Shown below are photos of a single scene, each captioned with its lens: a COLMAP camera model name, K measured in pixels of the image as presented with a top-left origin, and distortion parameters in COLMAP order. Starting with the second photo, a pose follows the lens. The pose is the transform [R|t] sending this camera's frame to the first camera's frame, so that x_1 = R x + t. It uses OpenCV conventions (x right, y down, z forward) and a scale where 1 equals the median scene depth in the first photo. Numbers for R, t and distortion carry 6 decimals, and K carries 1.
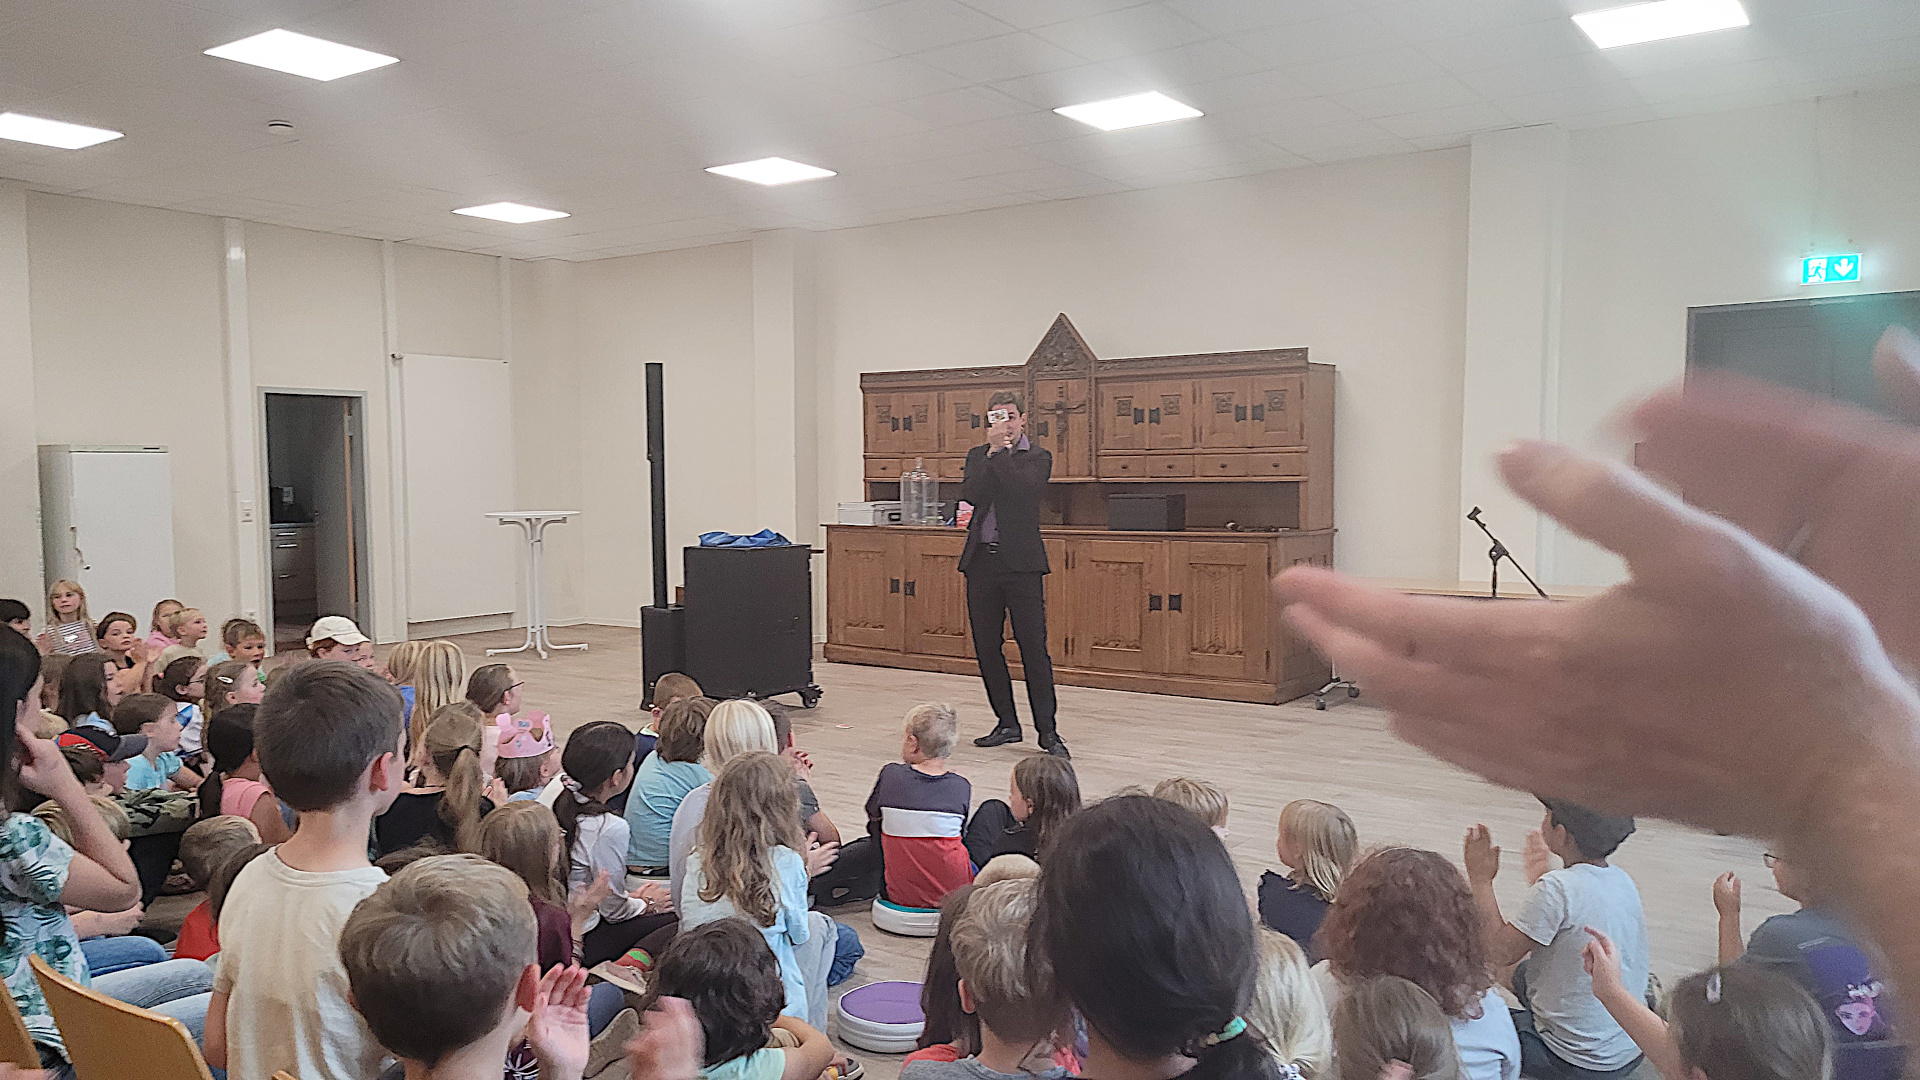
lens RADIAL K [[1422.7, 0, 931.0], [0, 1422.7, 570.6], [0, 0, 1]] dist [0.053915, -0.047555]
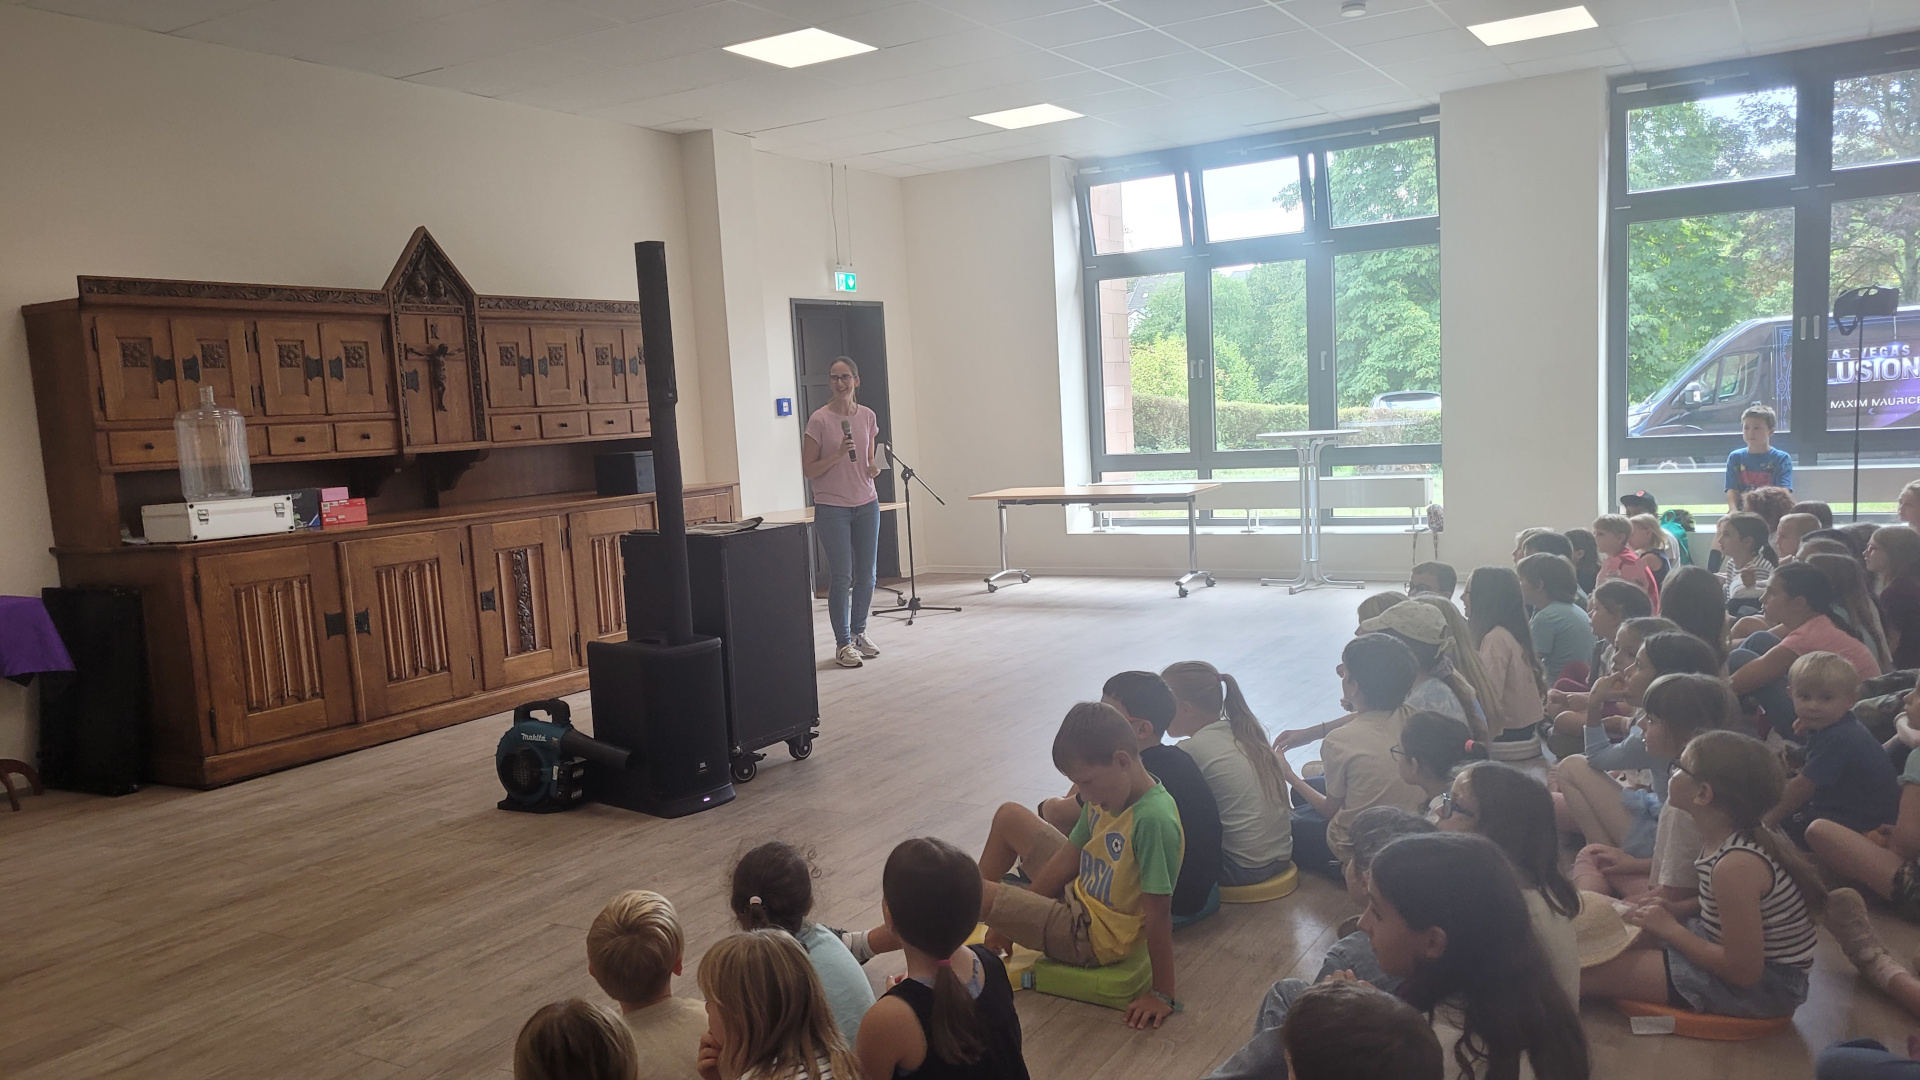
lens RADIAL K [[1422.7, 0, 928.7], [0, 1422.7, 580.8], [0, 0, 1]] dist [0.053915, -0.047555]
pose [[-0.054179, -0.114353, 0.991962, -0.742271], [0.125244, 0.984797, 0.120368, -0.057809], [-0.990645, 0.130759, -0.039033, 0.842715]]
